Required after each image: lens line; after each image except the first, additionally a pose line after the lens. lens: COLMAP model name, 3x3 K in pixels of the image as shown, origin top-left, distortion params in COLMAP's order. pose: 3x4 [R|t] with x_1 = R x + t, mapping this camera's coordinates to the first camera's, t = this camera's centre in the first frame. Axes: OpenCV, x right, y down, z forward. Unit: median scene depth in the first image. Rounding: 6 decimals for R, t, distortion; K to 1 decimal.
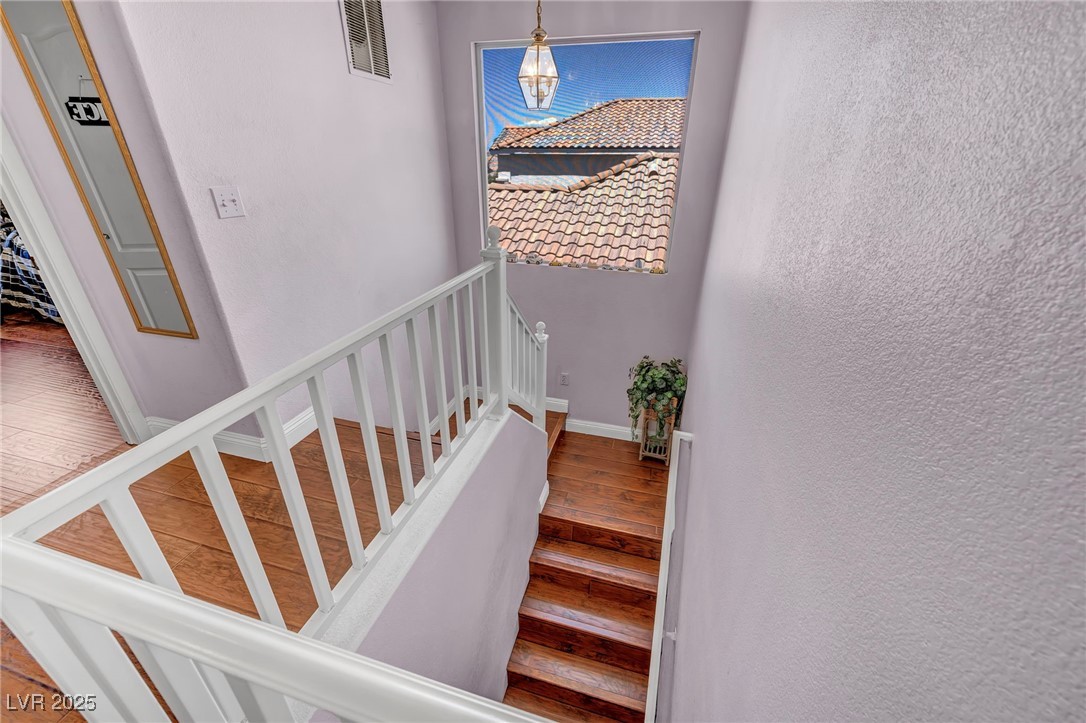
lens RADIAL K [[434.2, 0, 543.0], [0, 434.2, 361.5], [0, 0, 1]] dist [-0.001060, -0.000049]
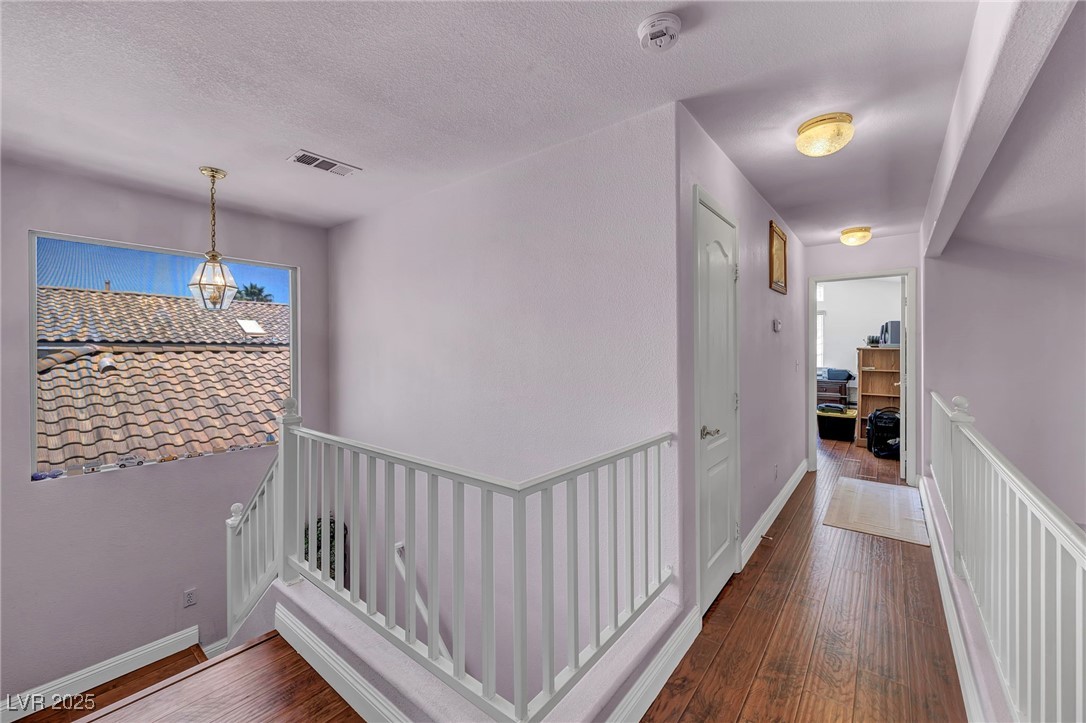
lens RADIAL K [[434.2, 0, 543.0], [0, 434.2, 361.5], [0, 0, 1]] dist [-0.001060, -0.000049]
pose [[0.392582, -0.030531, 0.919210, -0.194437], [0.399204, 0.906048, -0.140401, 0.009598], [-0.828562, 0.422071, 0.367886, -0.015829]]
